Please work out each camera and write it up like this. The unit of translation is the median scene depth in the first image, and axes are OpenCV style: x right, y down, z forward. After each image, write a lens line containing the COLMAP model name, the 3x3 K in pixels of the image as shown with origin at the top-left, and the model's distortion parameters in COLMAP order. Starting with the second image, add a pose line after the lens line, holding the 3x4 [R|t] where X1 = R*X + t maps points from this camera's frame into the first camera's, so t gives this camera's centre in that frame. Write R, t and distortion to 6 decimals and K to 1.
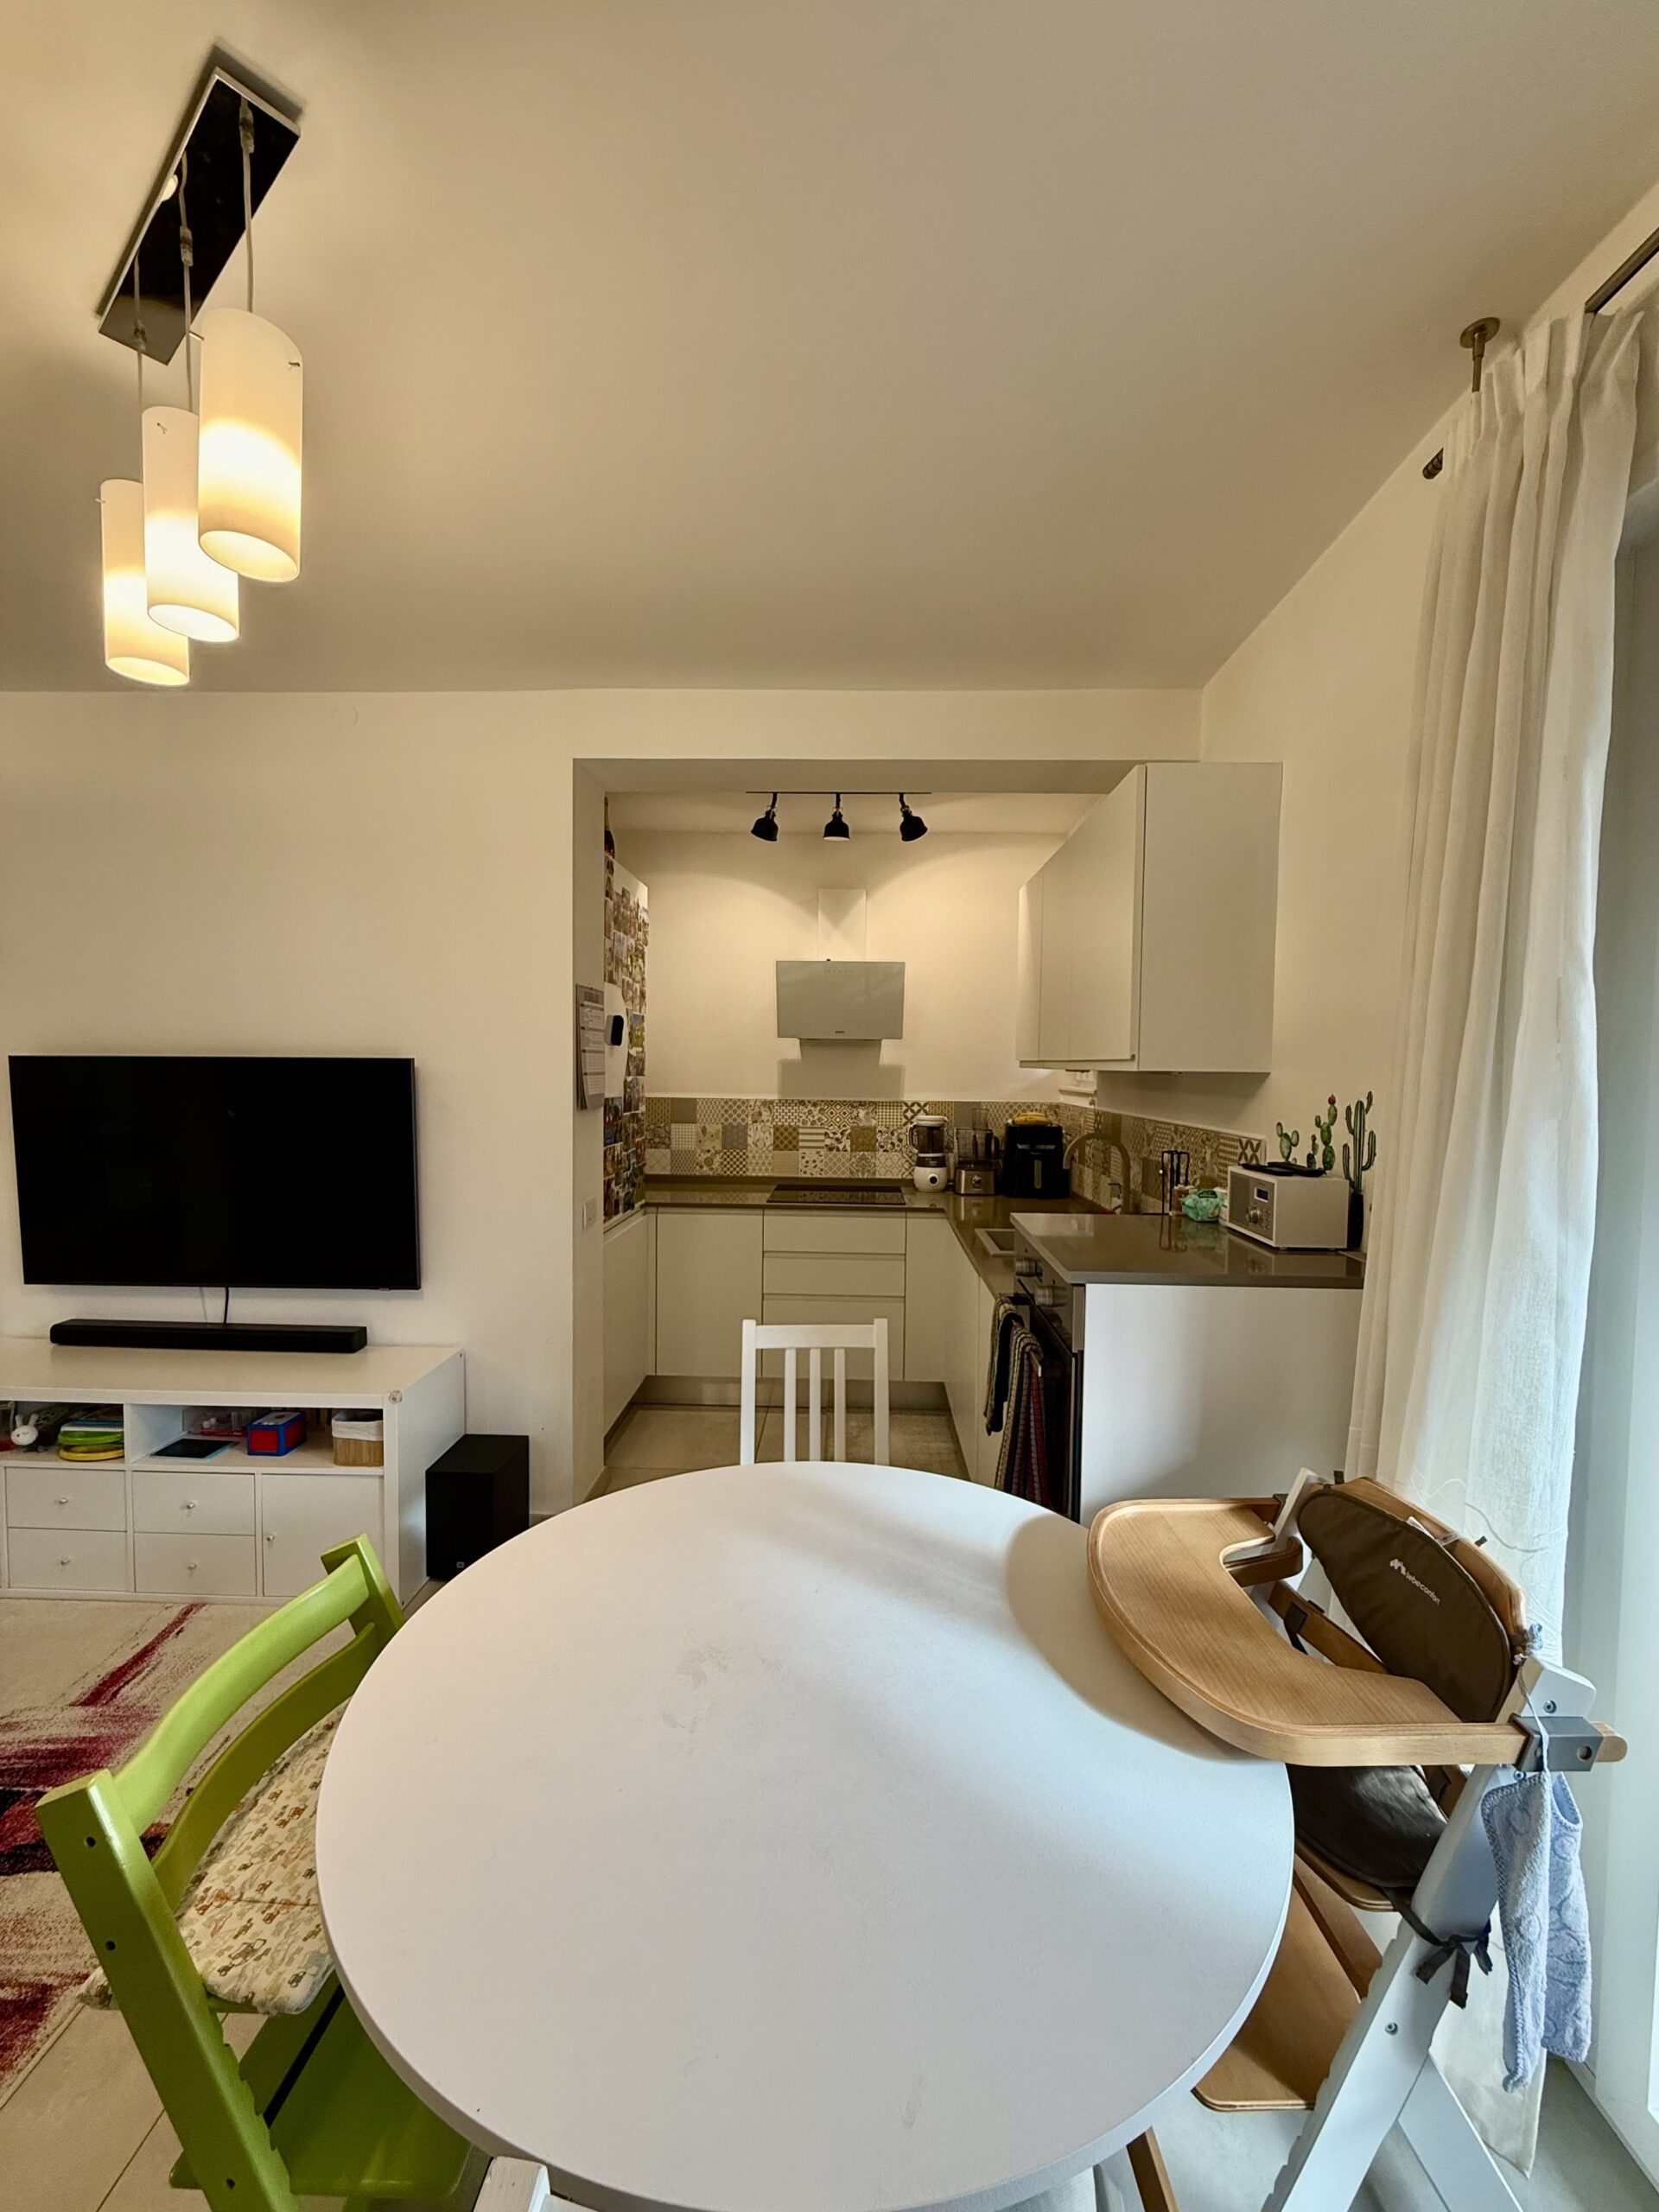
lens RADIAL K [[882.3, 0, 830.6], [0, 882.3, 1111.3], [0, 0, 1]] dist [-0.002513, 0.000043]
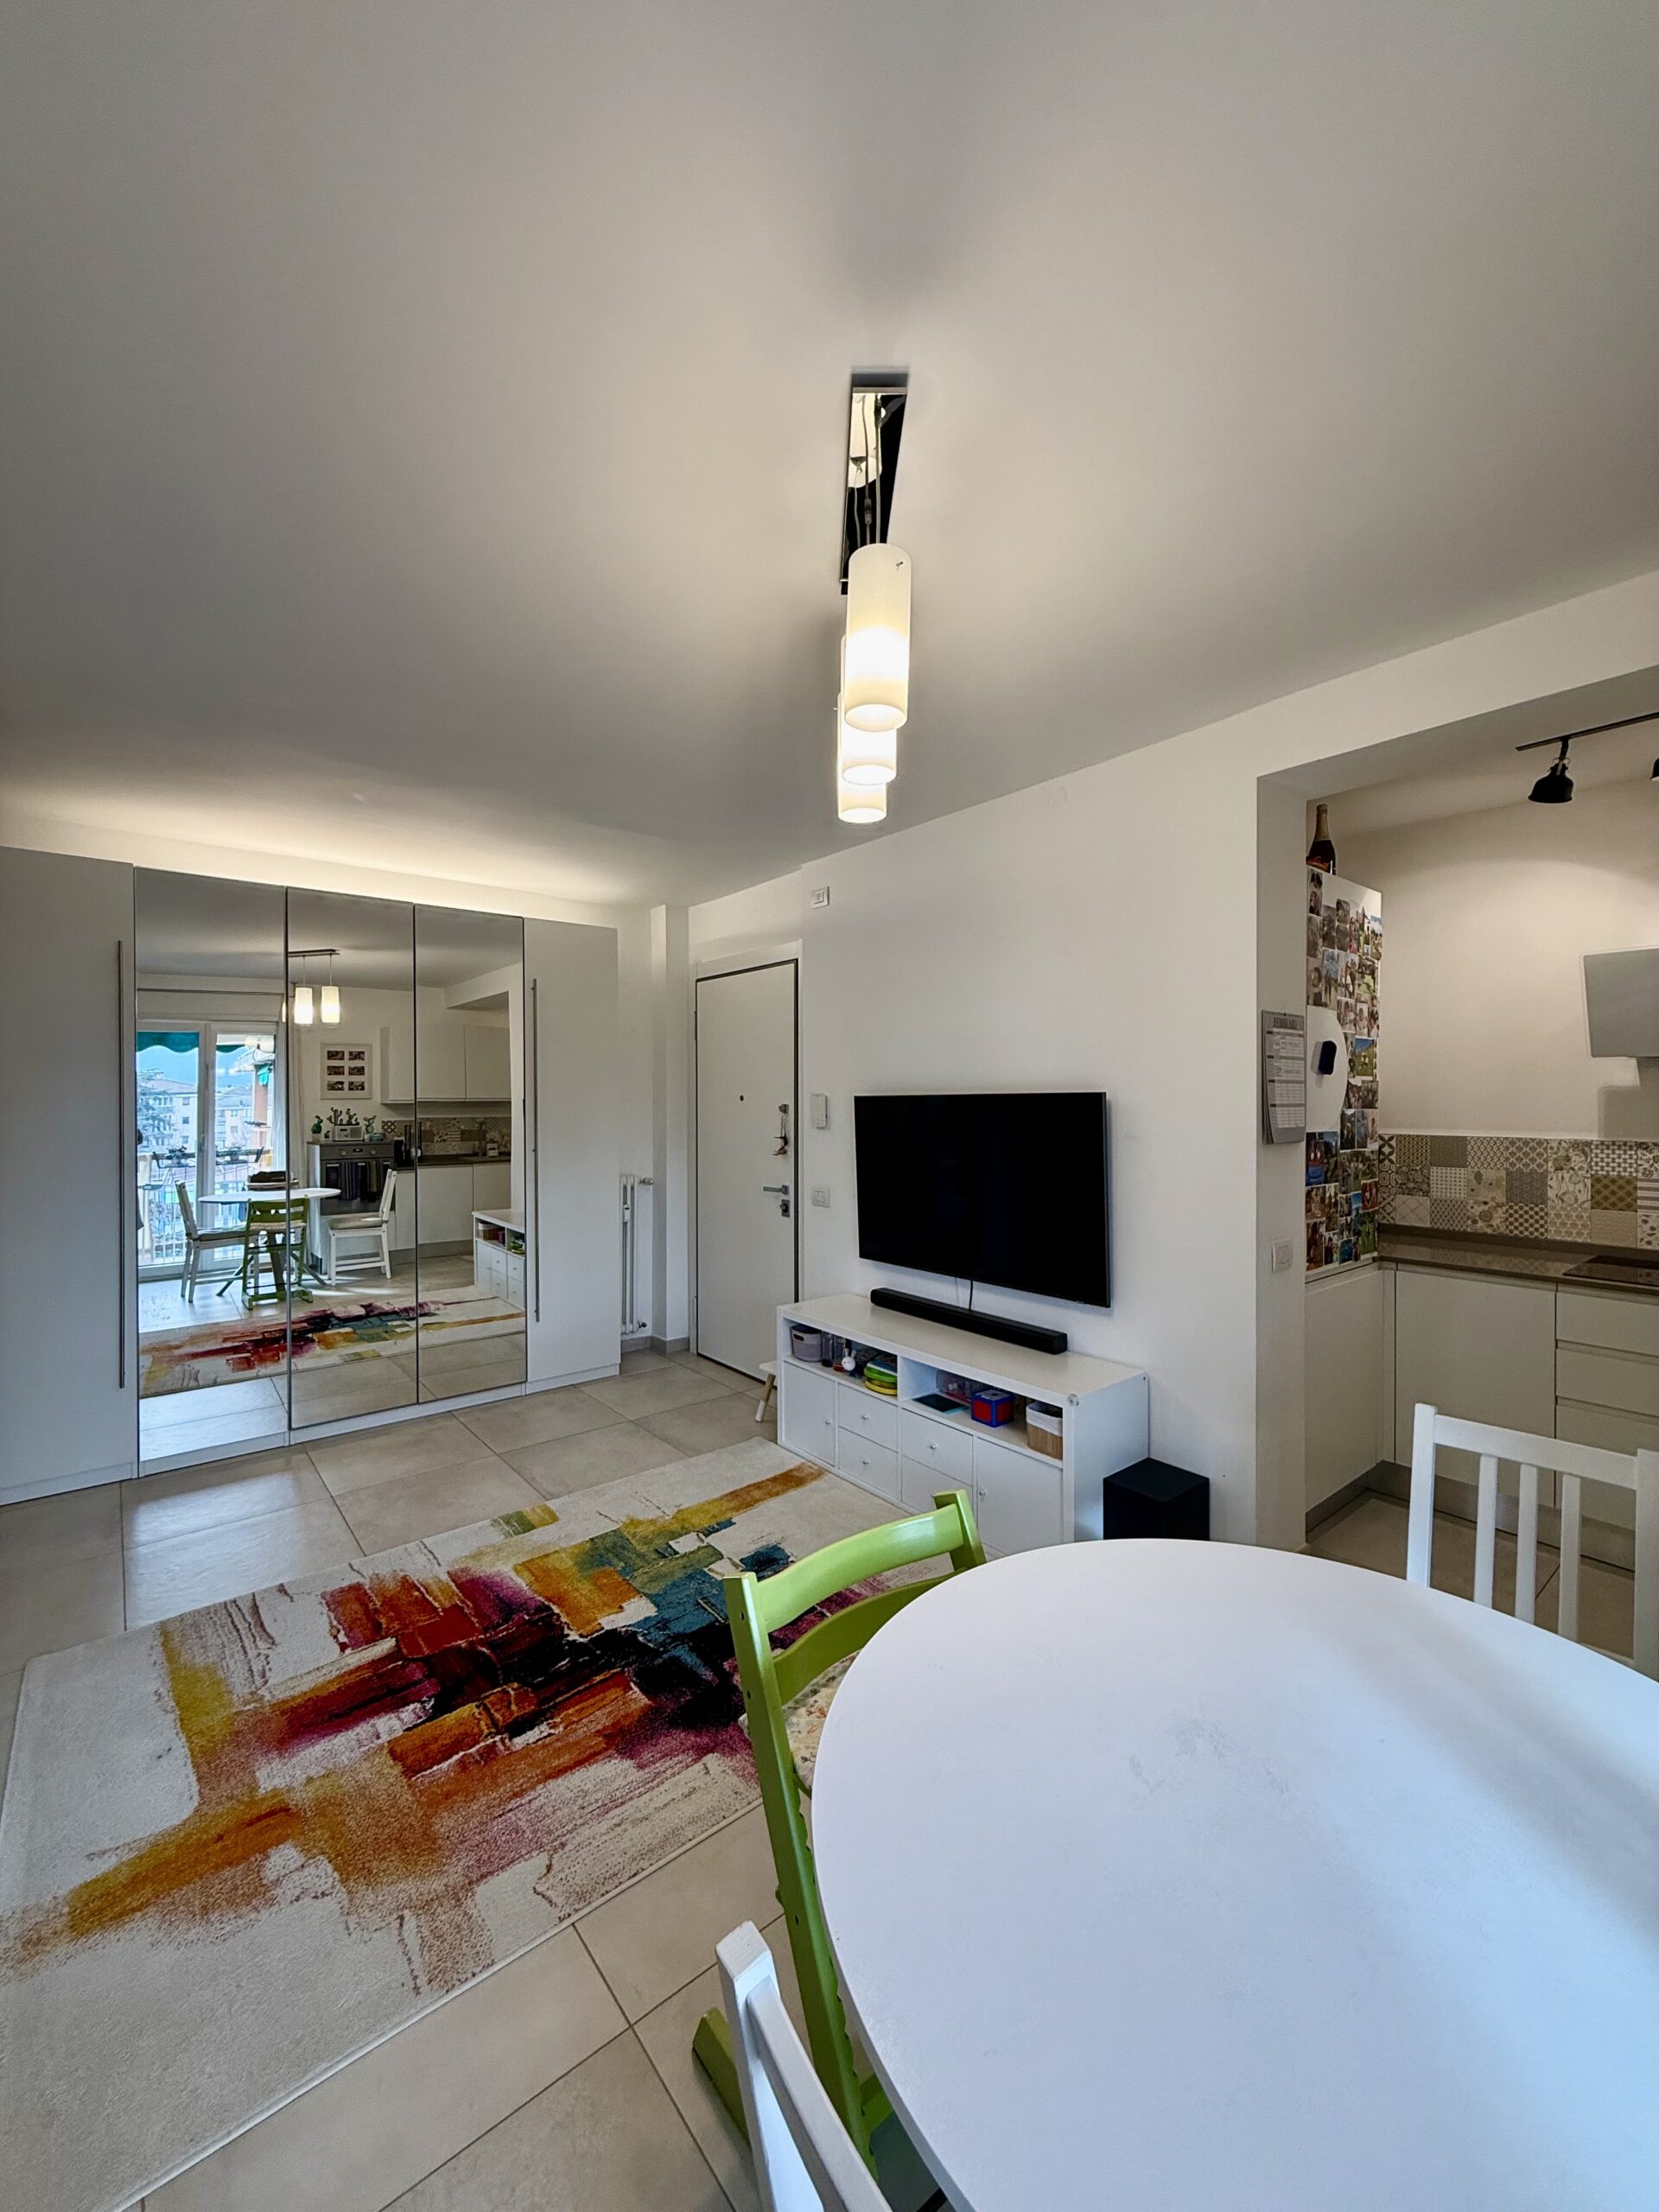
lens RADIAL K [[882.3, 0, 828.0], [0, 882.3, 1109.9], [0, 0, 1]] dist [-0.002513, 0.000043]
pose [[0.647815, -0.004561, -0.761784, 0.127593], [-0.030598, 0.999019, -0.032002, 0.006581], [0.761183, 0.044040, 0.647040, 0.036065]]
